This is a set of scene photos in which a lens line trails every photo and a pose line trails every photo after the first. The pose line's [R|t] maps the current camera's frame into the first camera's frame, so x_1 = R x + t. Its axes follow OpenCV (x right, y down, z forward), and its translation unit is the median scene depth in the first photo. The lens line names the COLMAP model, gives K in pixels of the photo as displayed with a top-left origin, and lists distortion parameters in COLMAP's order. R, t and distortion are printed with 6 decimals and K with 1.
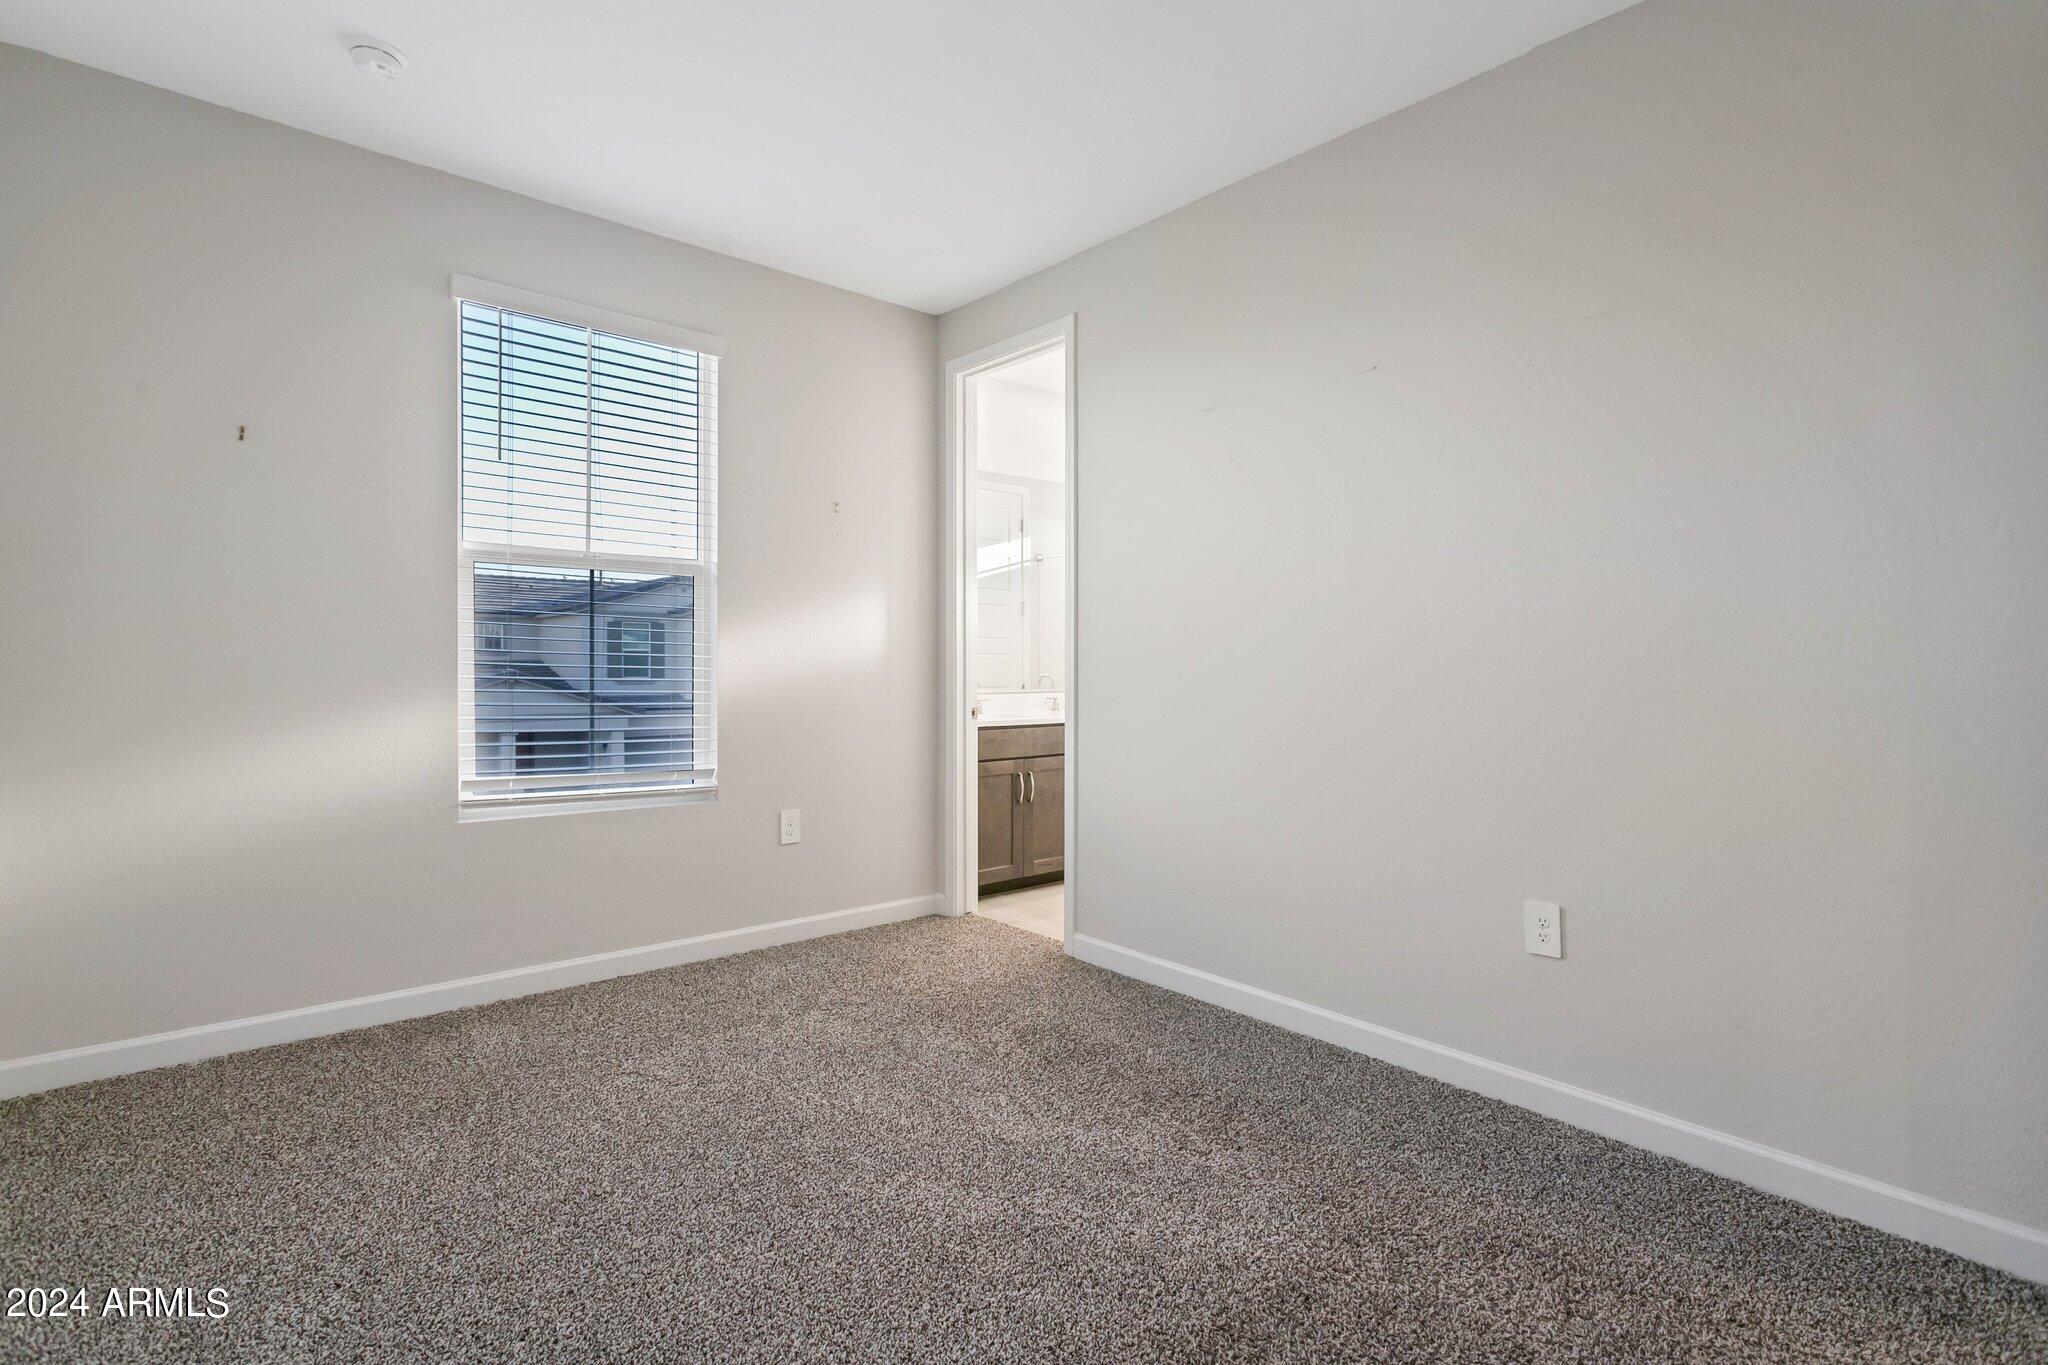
lens RADIAL K [[980.3, 0, 1035.3], [0, 980.3, 669.0], [0, 0, 1]] dist [0.000403, -0.000280]
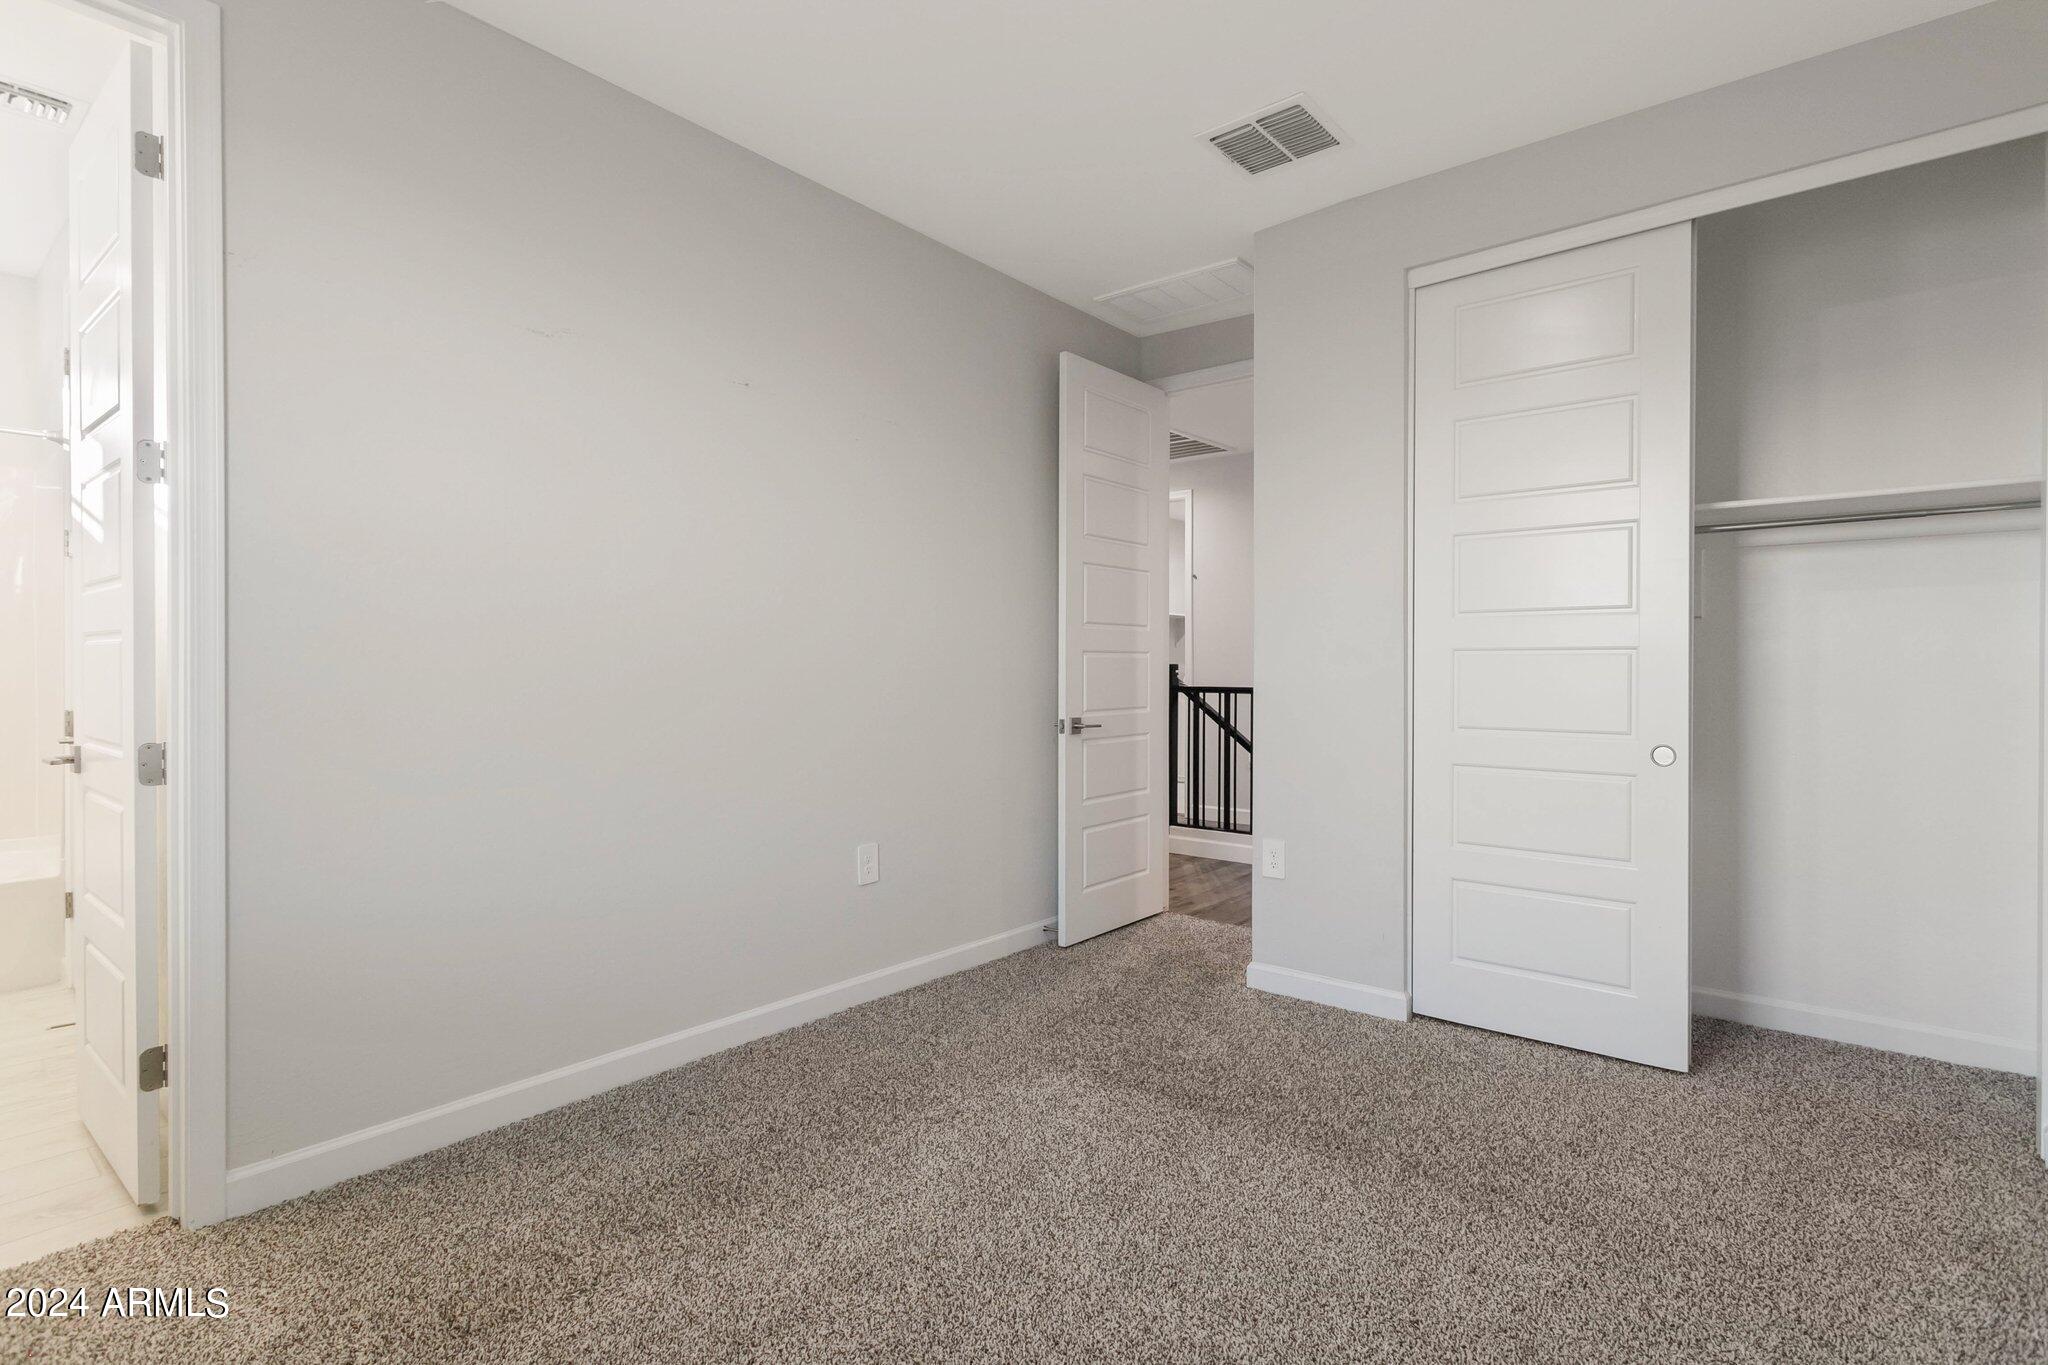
lens RADIAL K [[980.3, 0, 1035.3], [0, 980.3, 669.0], [0, 0, 1]] dist [0.000403, -0.000280]
pose [[-0.162364, -0.002626, 0.986727, -0.849459], [0.008213, 0.999958, 0.004013, -0.007192], [-0.986697, 0.008756, -0.162336, 0.984669]]
